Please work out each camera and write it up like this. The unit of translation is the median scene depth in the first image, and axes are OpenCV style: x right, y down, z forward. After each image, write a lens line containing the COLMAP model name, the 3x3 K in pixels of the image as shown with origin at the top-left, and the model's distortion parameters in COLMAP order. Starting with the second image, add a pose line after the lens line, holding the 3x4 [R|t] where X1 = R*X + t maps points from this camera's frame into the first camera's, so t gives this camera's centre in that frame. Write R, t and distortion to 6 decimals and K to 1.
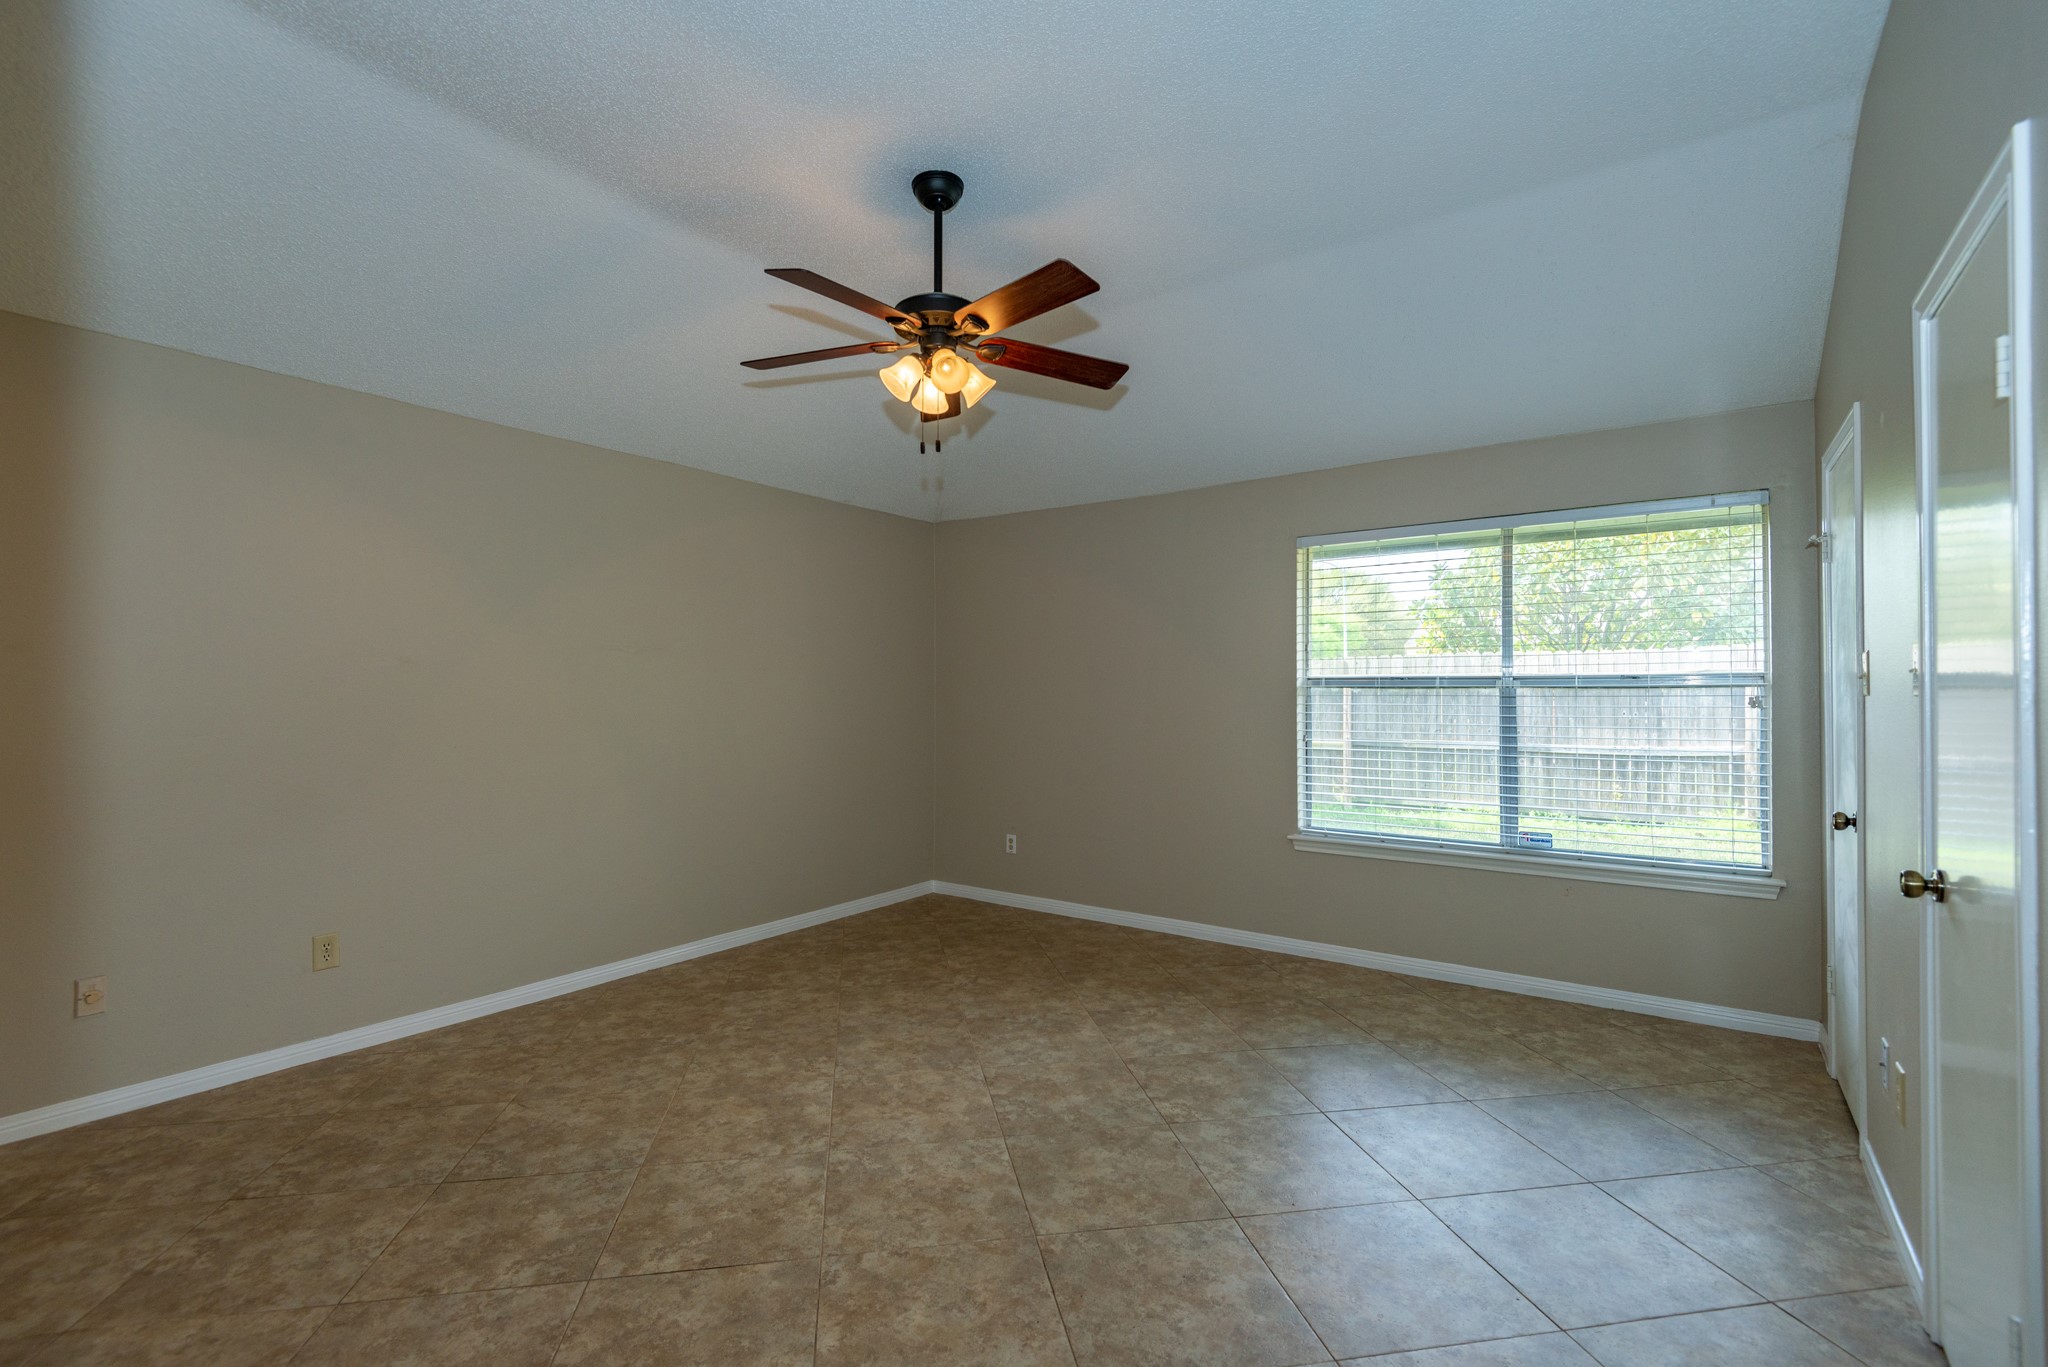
lens RADIAL K [[931.4, 0, 1014.8], [0, 931.4, 681.7], [0, 0, 1]] dist [0.052987, -0.033271]
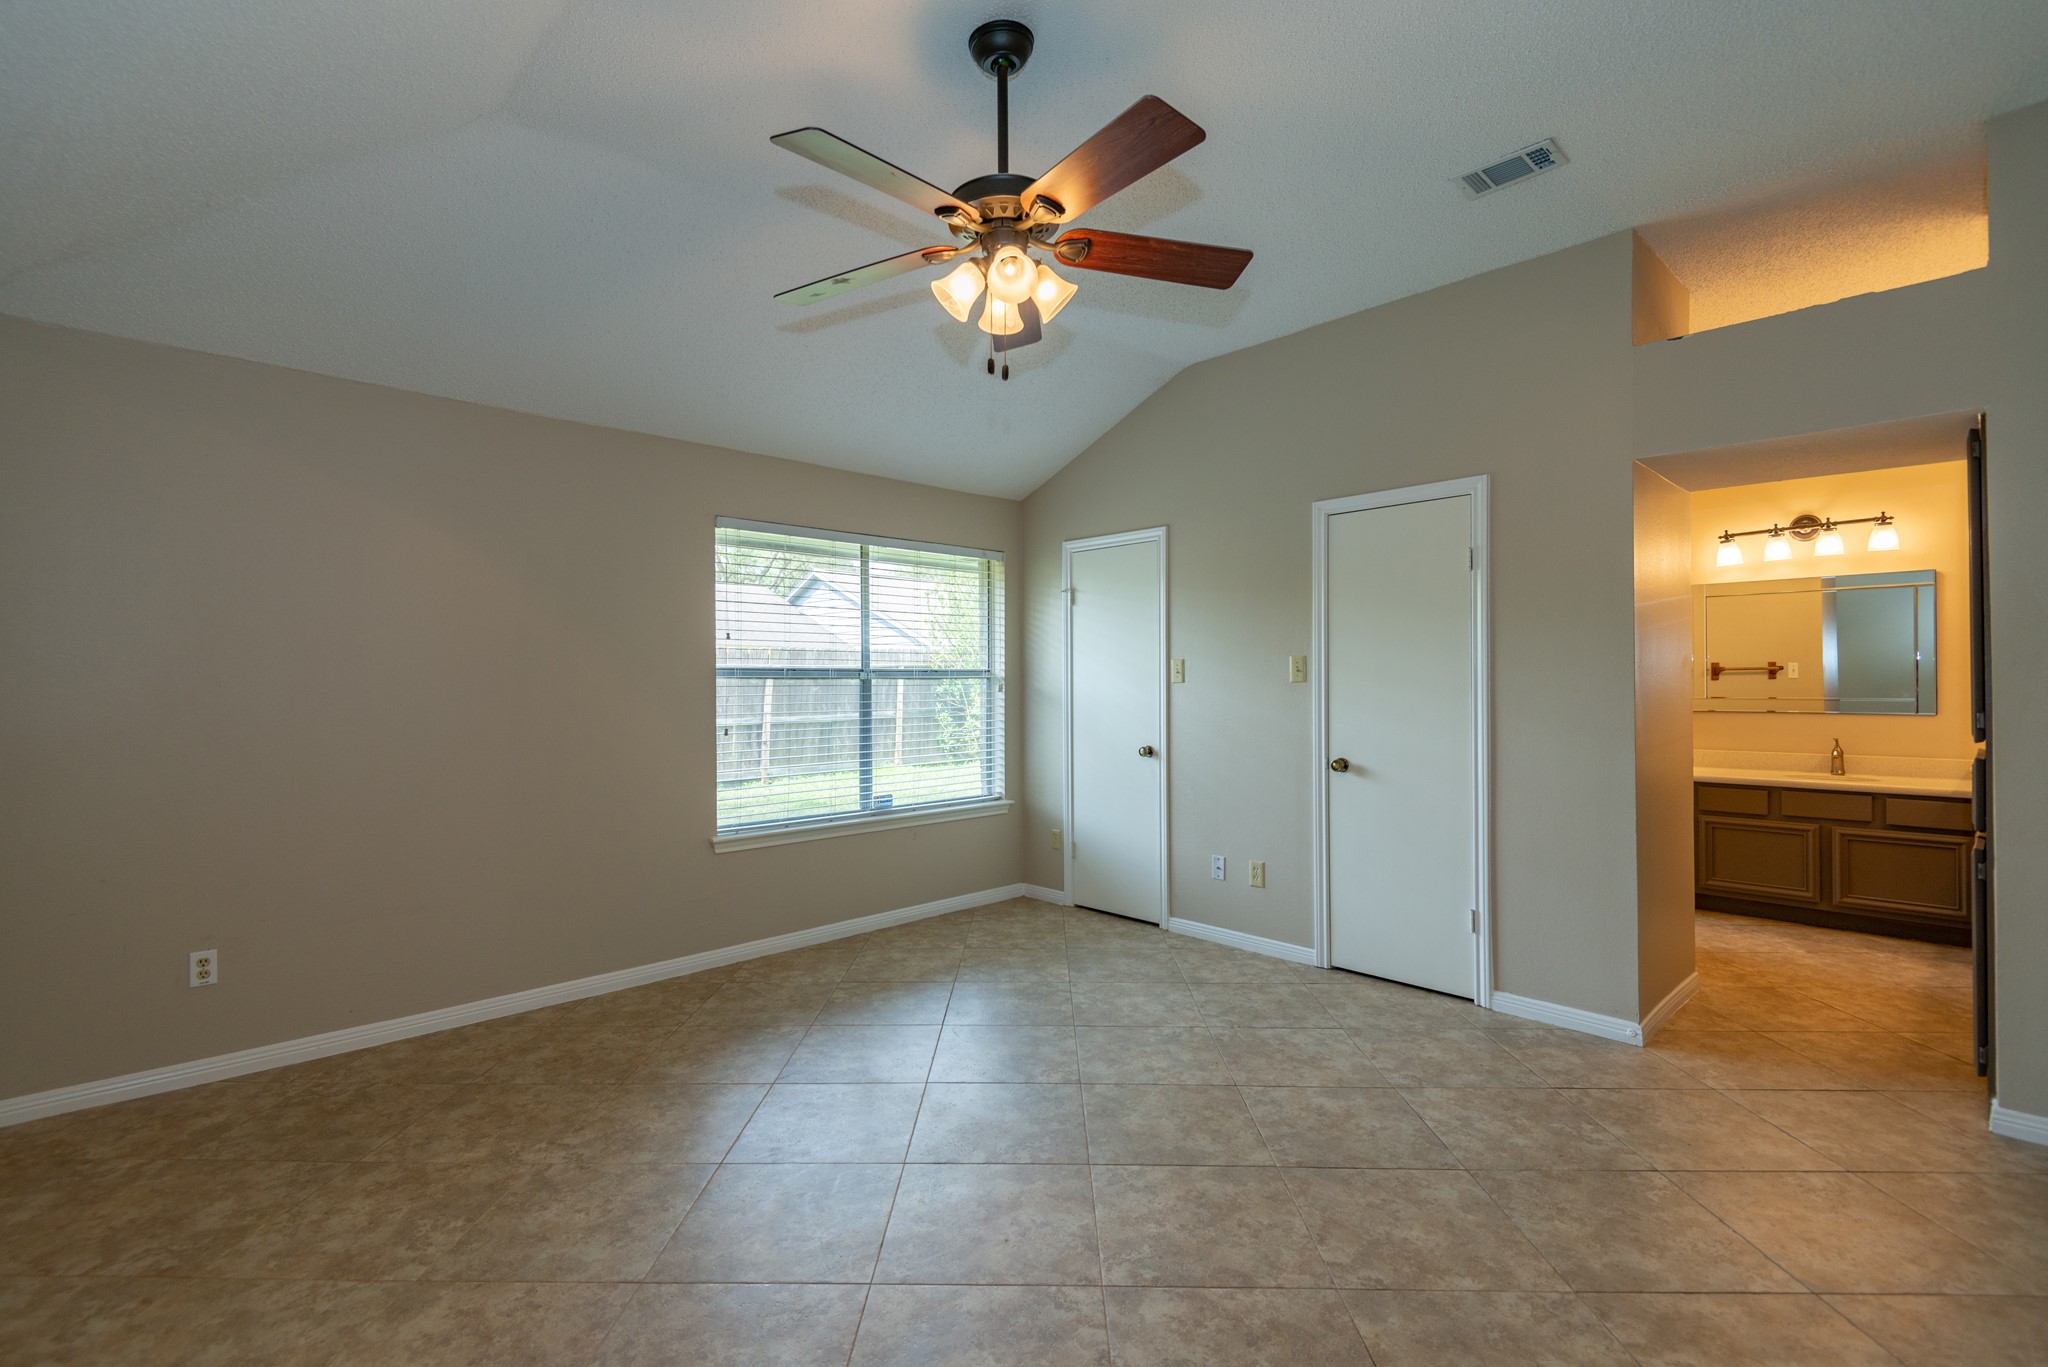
lens RADIAL K [[931.4, 0, 1014.8], [0, 931.4, 681.7], [0, 0, 1]] dist [0.052987, -0.033271]
pose [[0.183059, -0.000160, 0.983102, -0.630704], [-0.008121, 0.999966, 0.001675, 0.006482], [-0.983068, -0.008290, 0.183051, 0.612931]]
